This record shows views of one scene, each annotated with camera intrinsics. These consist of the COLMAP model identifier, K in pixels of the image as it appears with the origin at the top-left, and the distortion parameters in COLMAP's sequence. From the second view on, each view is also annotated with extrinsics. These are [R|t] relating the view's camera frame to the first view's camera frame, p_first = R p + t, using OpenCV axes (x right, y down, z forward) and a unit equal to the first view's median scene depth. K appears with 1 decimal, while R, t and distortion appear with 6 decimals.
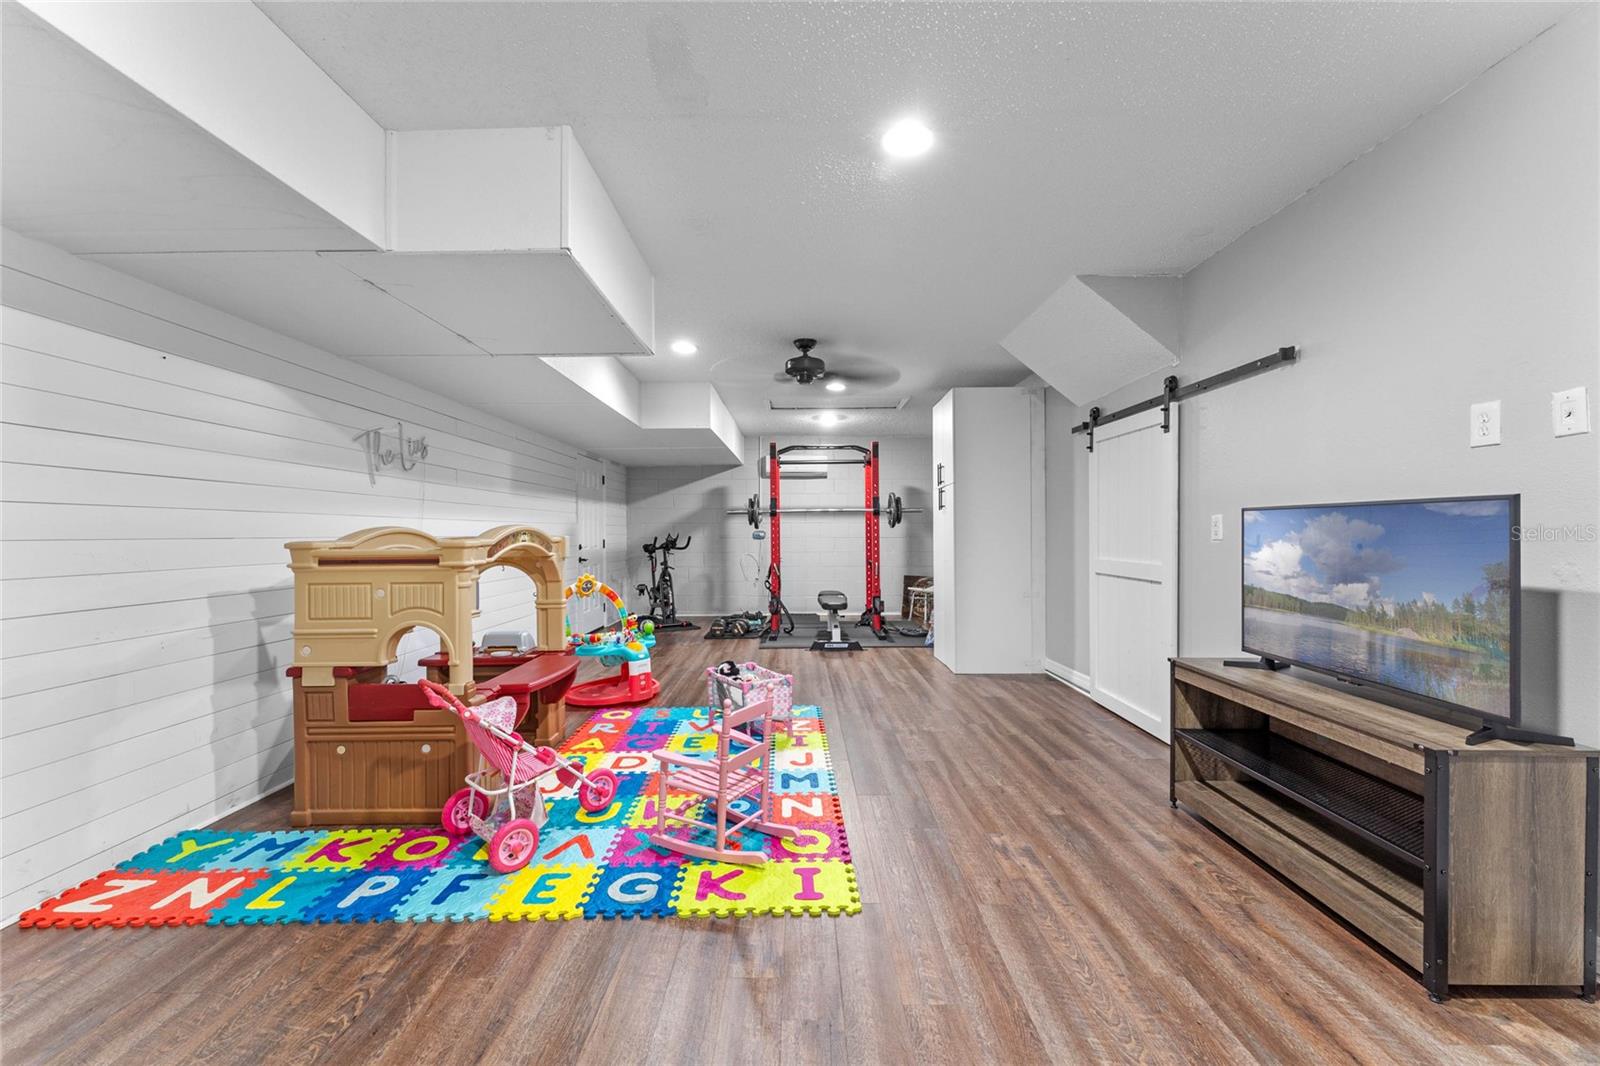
lens RADIAL K [[638.2, 0, 794.1], [0, 638.2, 533.1], [0, 0, 1]] dist [0.000617, 0.000199]
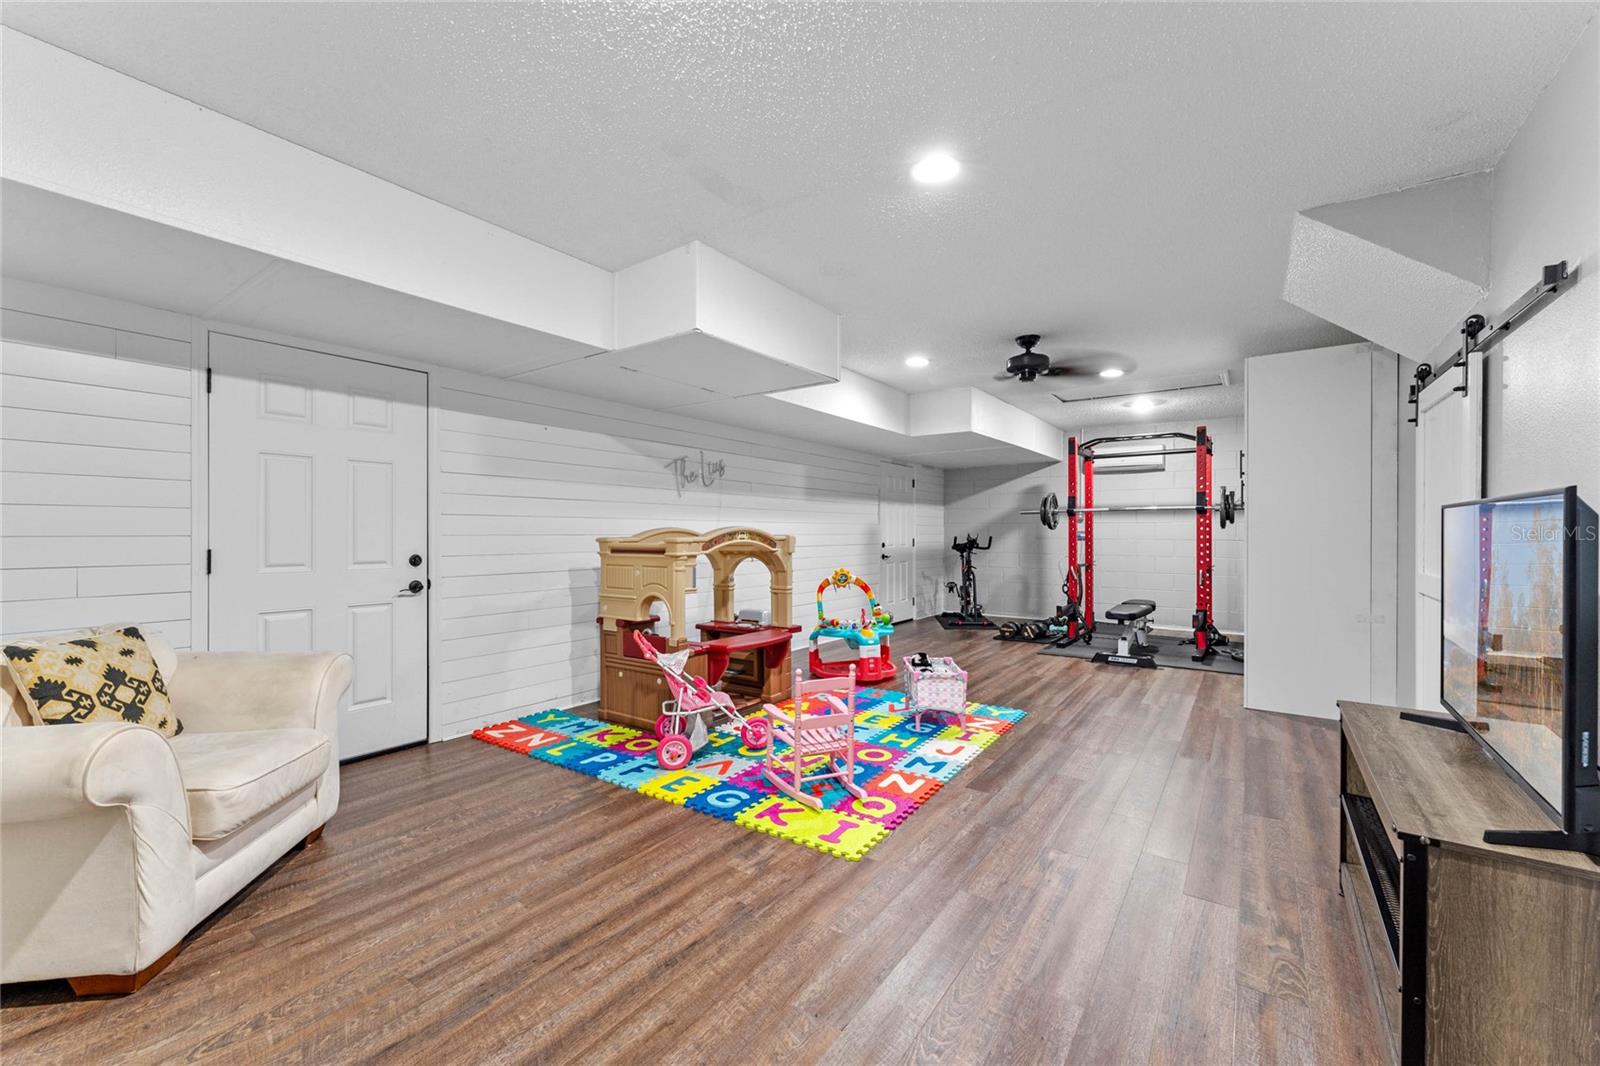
lens RADIAL K [[638.2, 0, 785.6], [0, 638.2, 532.6], [0, 0, 1]] dist [0.000617, 0.000199]
pose [[0.815845, 0.006528, -0.578234, 0.385488], [-0.006202, 0.999978, 0.002539, -0.003988], [0.578238, 0.001514, 0.815867, -0.013172]]
